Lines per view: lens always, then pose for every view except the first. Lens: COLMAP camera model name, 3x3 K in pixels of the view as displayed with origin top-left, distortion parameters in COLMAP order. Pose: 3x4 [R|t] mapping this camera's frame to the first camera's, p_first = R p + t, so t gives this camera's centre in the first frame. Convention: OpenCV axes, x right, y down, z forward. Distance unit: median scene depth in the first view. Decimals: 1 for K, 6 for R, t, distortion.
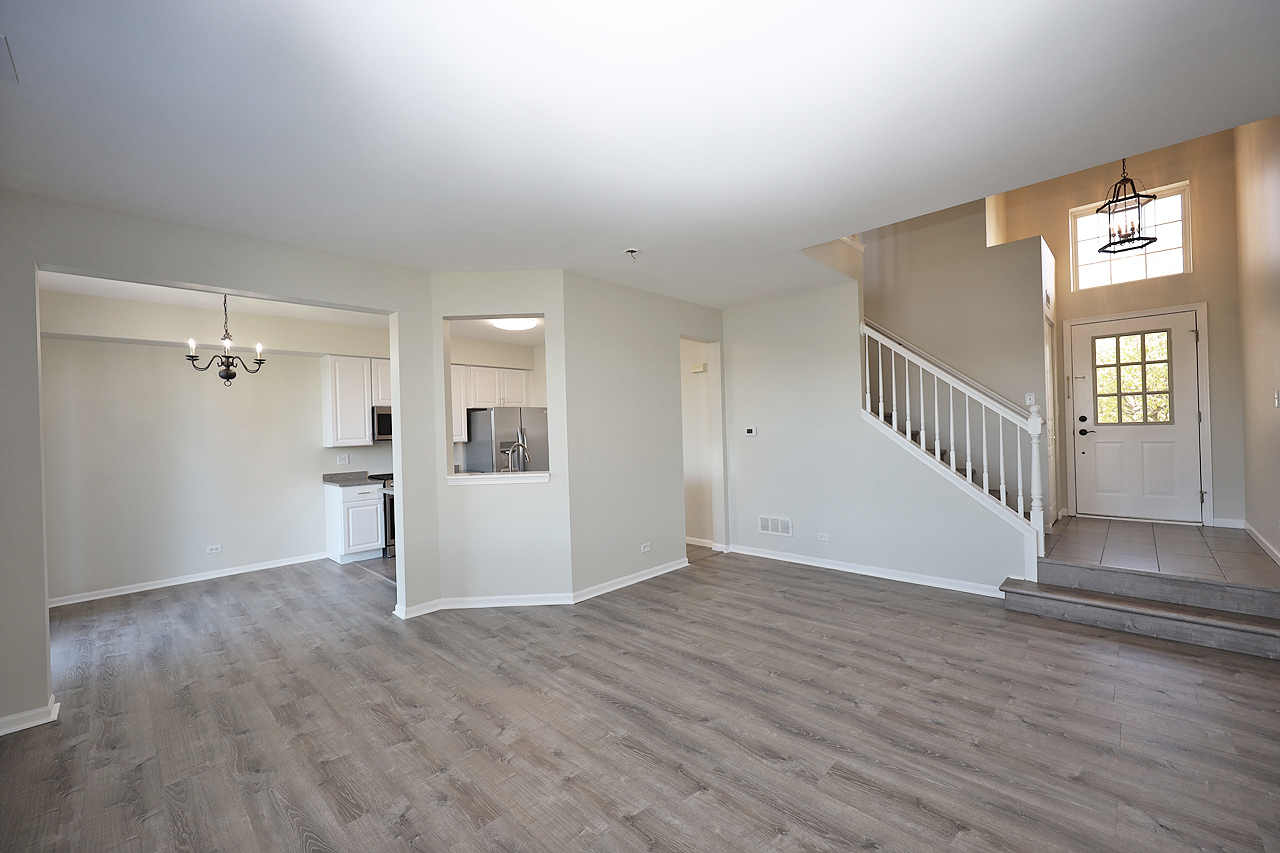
lens RADIAL K [[513.9, 0, 645.3], [0, 513.9, 429.9], [0, 0, 1]] dist [0.000633, 0.001023]
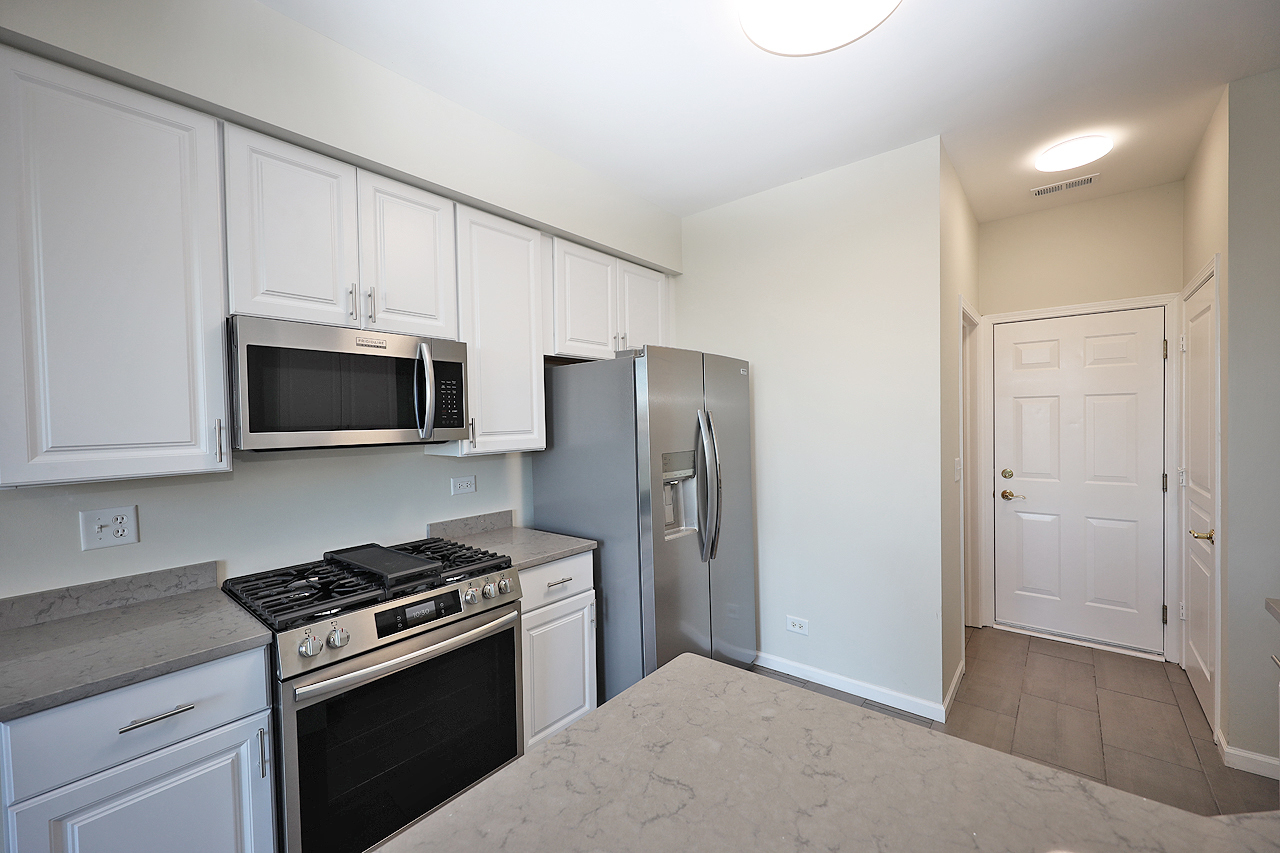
lens RADIAL K [[513.9, 0, 644.0], [0, 513.9, 432.4], [0, 0, 1]] dist [0.000633, 0.001023]
pose [[0.997912, 0.009957, 0.063821, -0.682122], [-0.011256, 0.999736, 0.020019, 0.007807], [-0.063605, -0.020695, 0.997761, 1.455807]]
